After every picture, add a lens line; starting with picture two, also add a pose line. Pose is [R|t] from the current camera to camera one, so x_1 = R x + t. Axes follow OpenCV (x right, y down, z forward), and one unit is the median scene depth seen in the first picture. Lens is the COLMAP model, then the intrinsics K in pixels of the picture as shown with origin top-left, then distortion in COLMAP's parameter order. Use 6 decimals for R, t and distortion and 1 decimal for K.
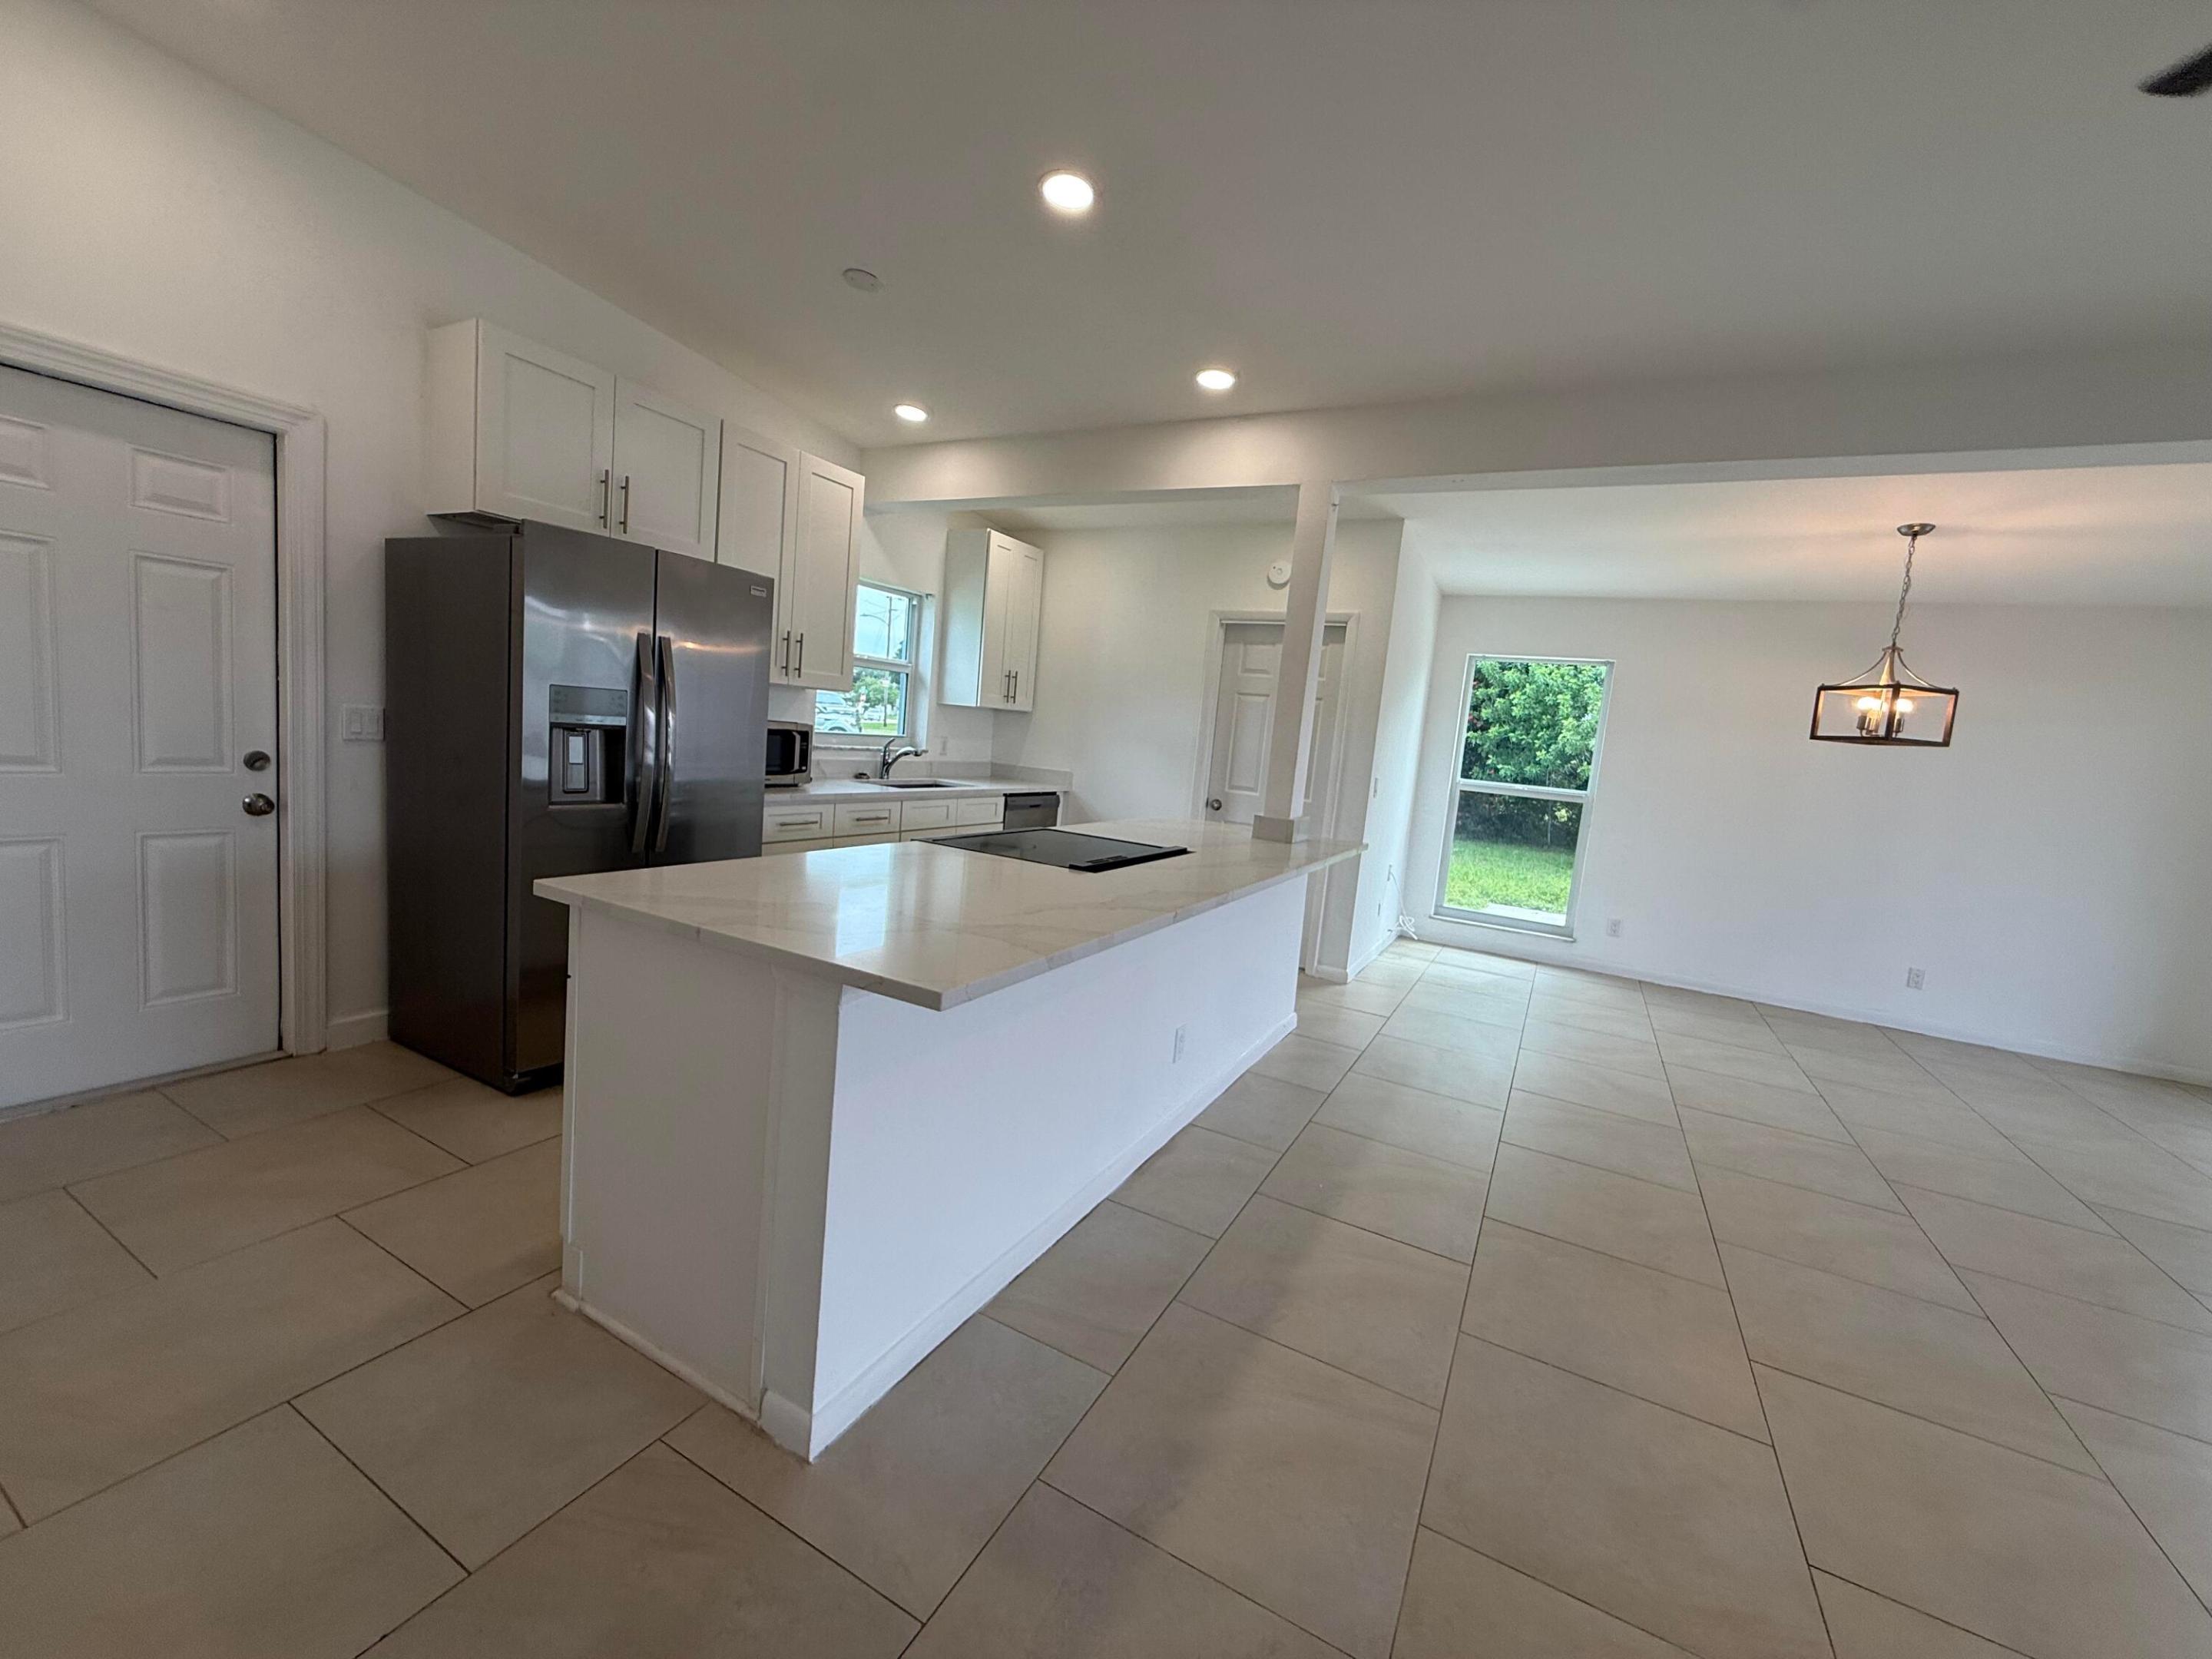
lens RADIAL K [[881.1, 0, 1100.8], [0, 881.1, 827.3], [0, 0, 1]] dist [0.000200, 0.000211]
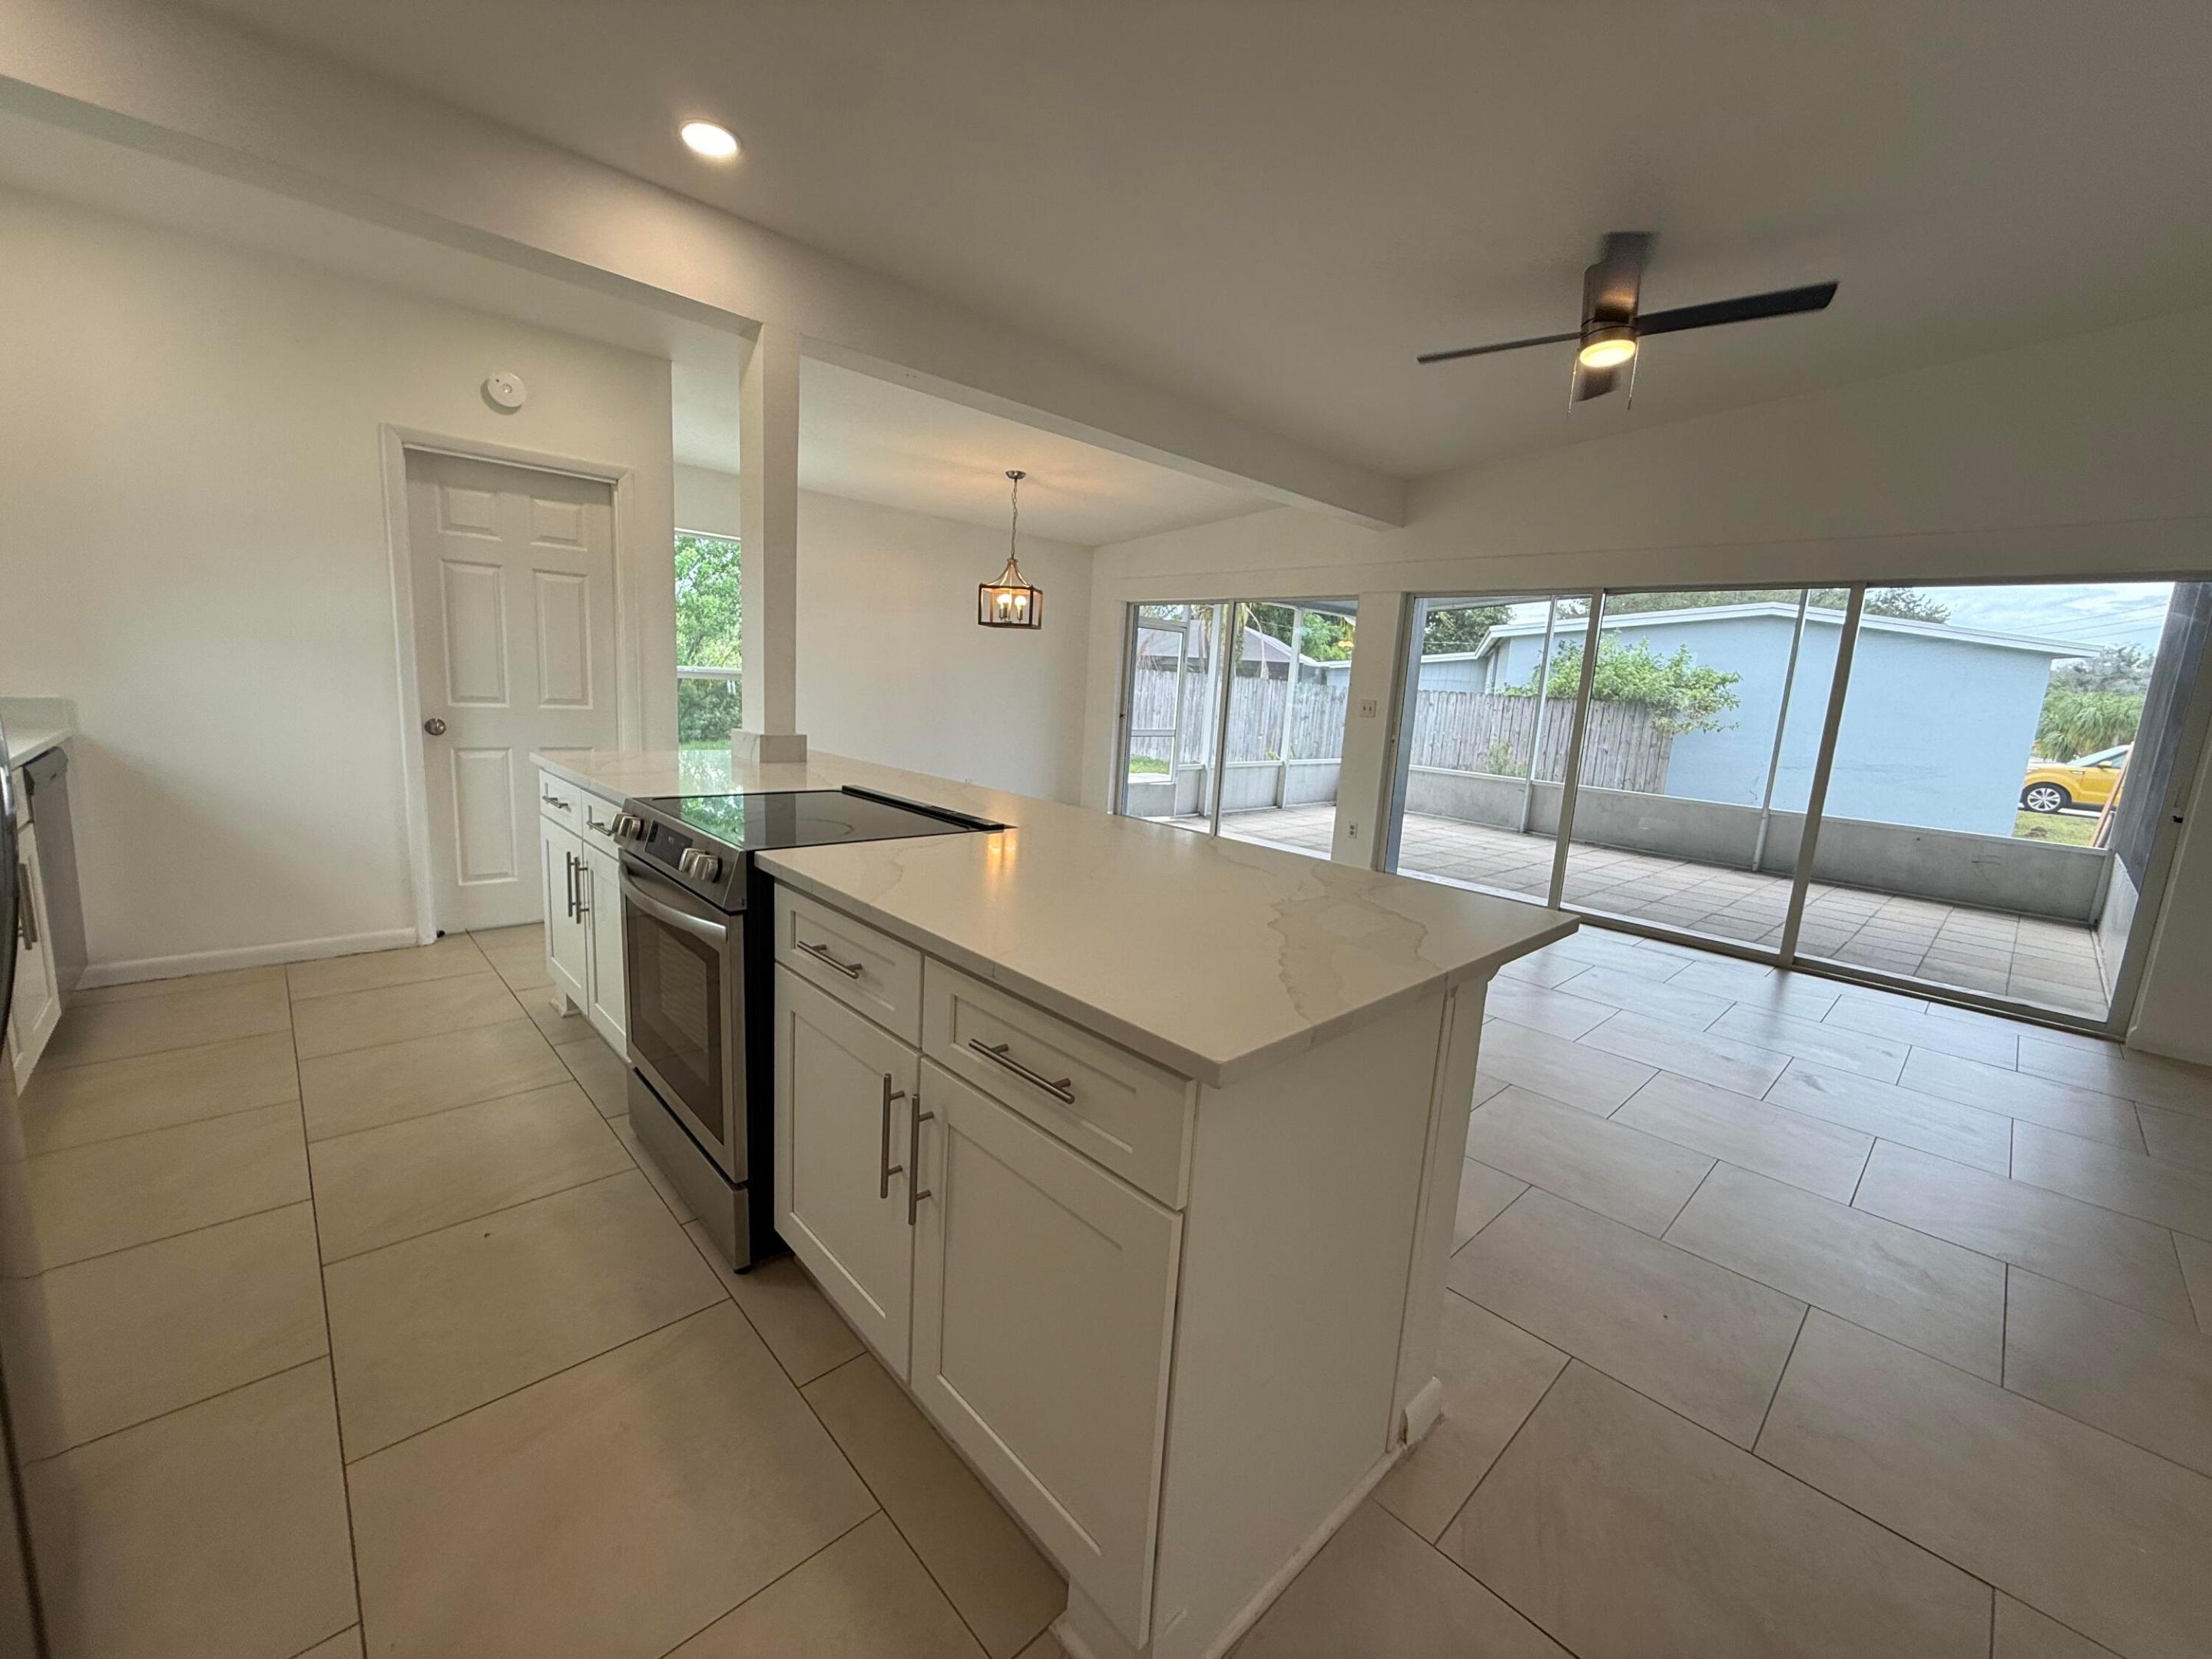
lens RADIAL K [[882.6, 0, 1105.2], [0, 882.6, 826.4], [0, 0, 1]] dist [-0.000744, 0.000273]
pose [[0.315711, -0.229530, 0.920675, -0.459631], [0.075917, 0.973301, 0.216616, -0.077481], [-0.945813, 0.001507, 0.324707, 0.378787]]
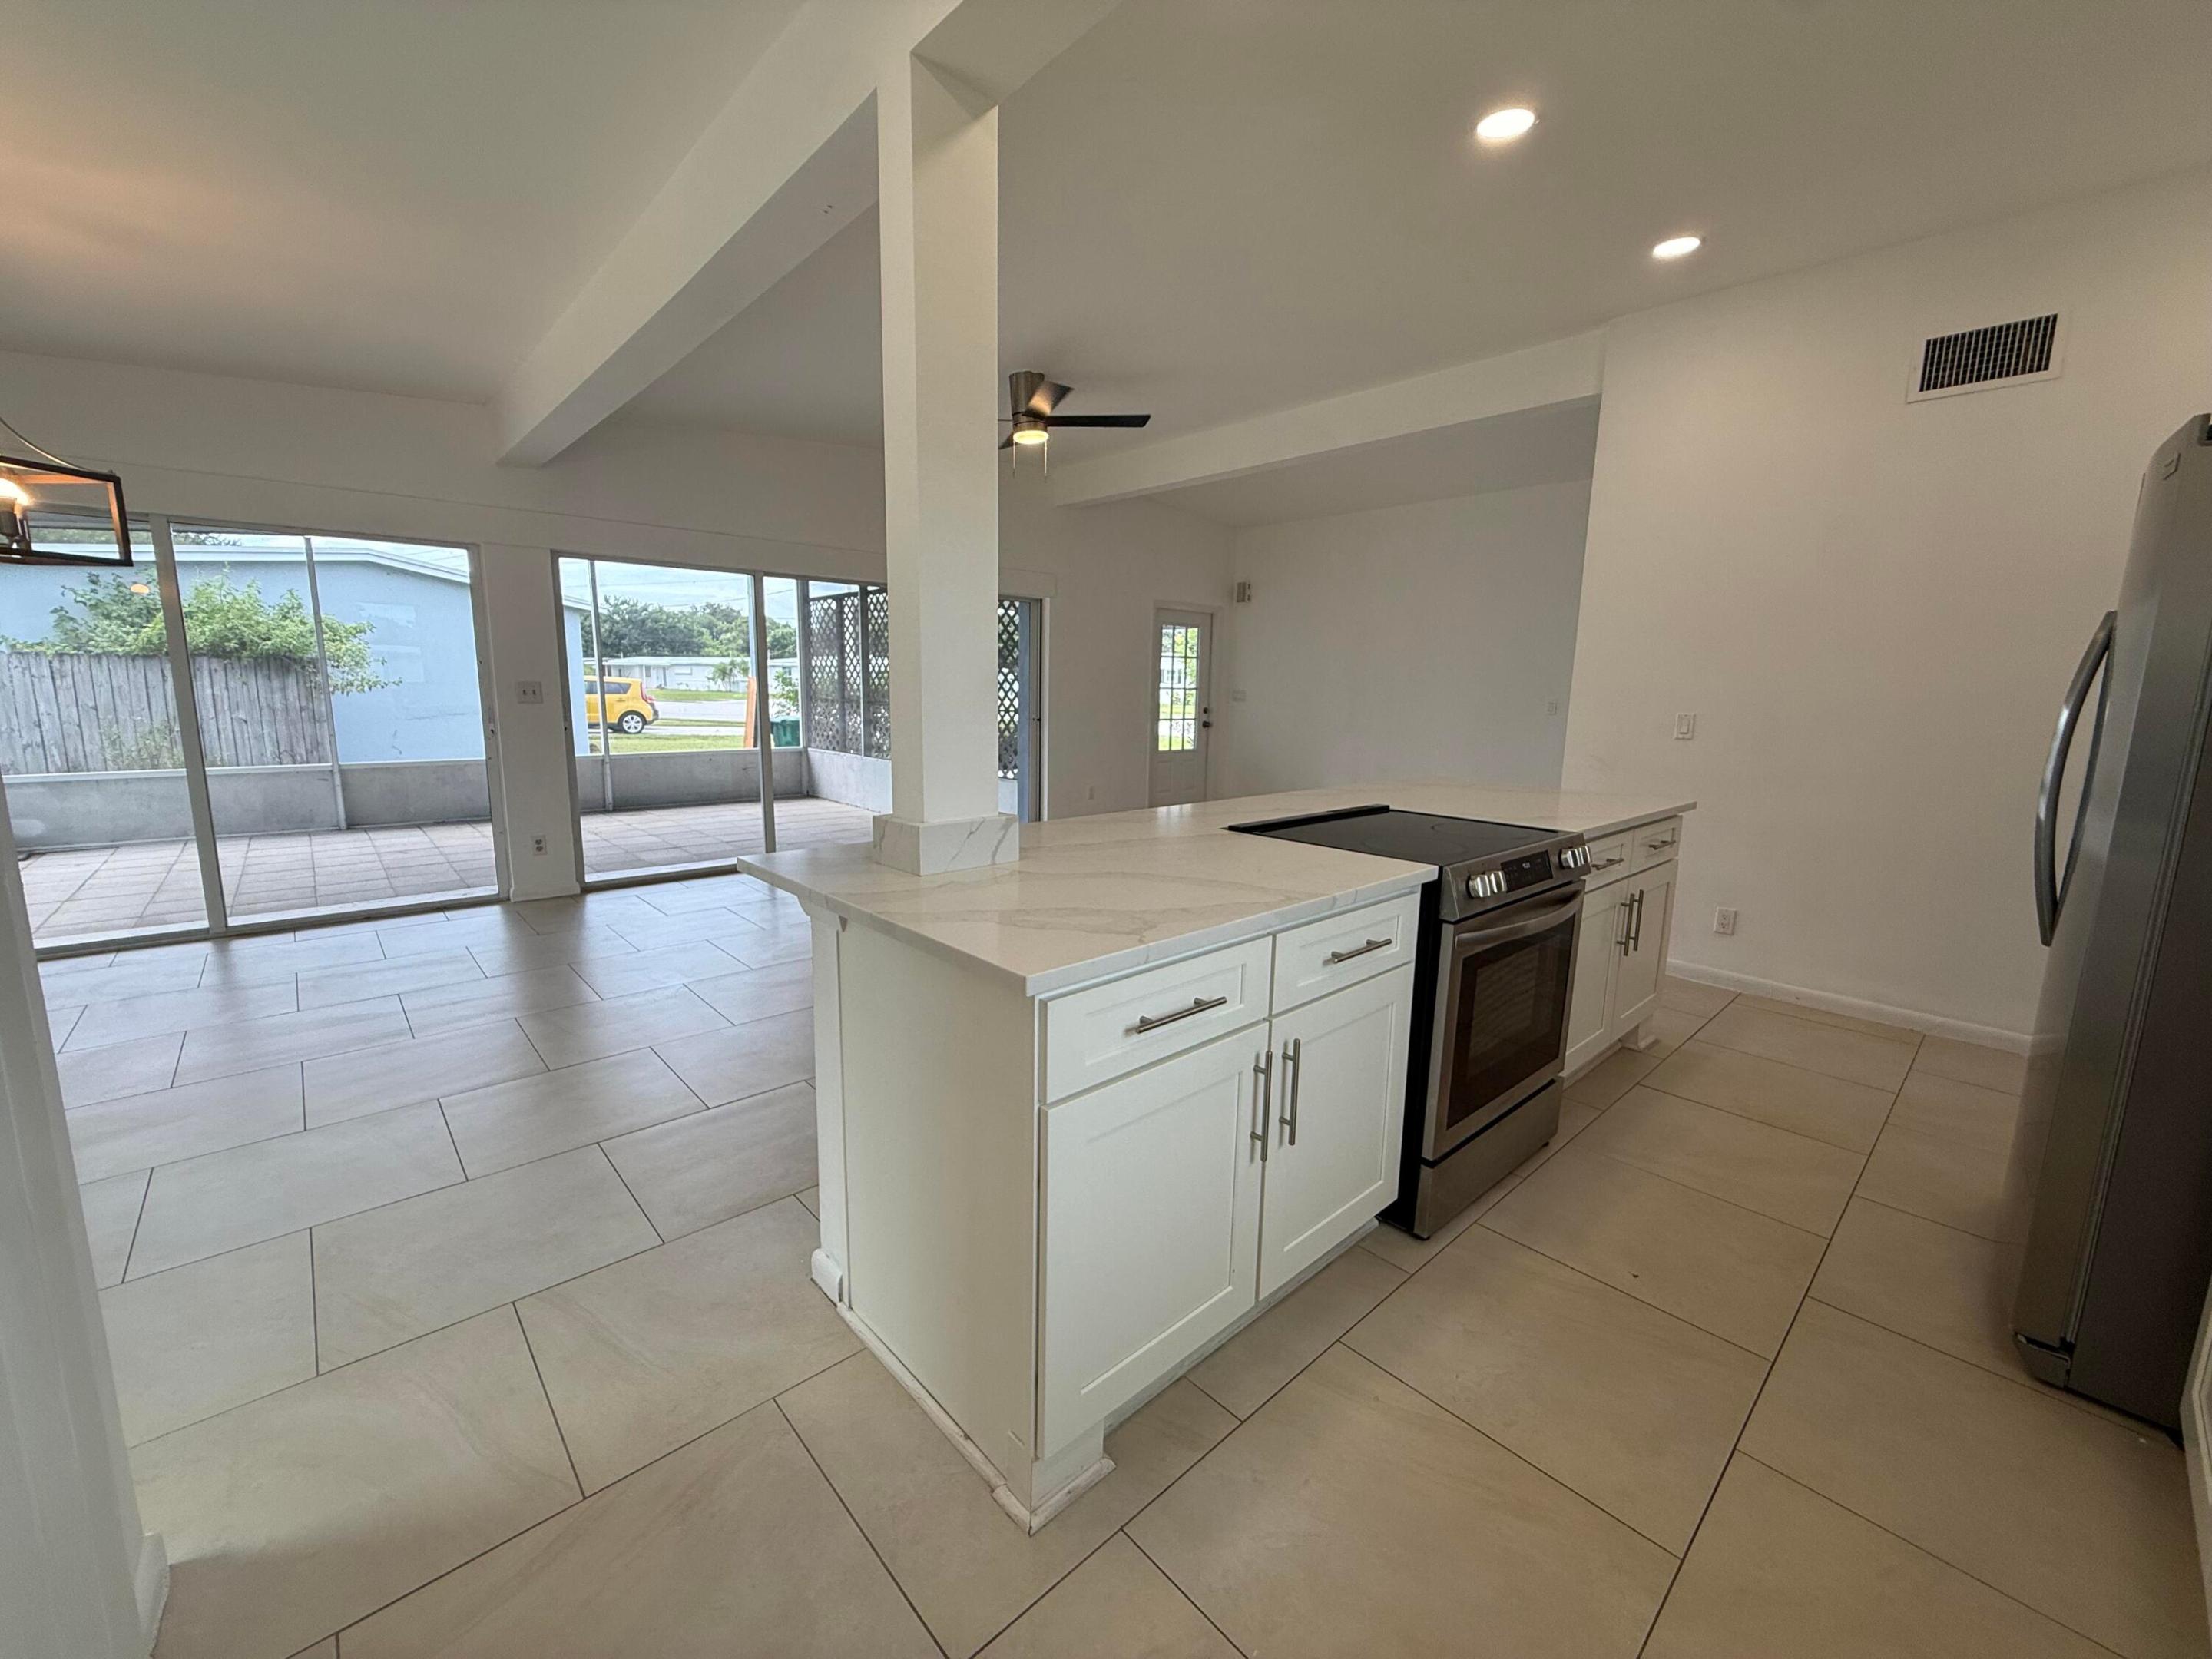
lens RADIAL K [[881.1, 0, 1100.8], [0, 881.1, 827.3], [0, 0, 1]] dist [0.000200, 0.000211]
pose [[-0.938234, -0.161153, 0.306182, -0.022647], [-0.067048, 0.952818, 0.296043, -0.145593], [-0.339444, 0.257229, -0.904771, 1.303181]]
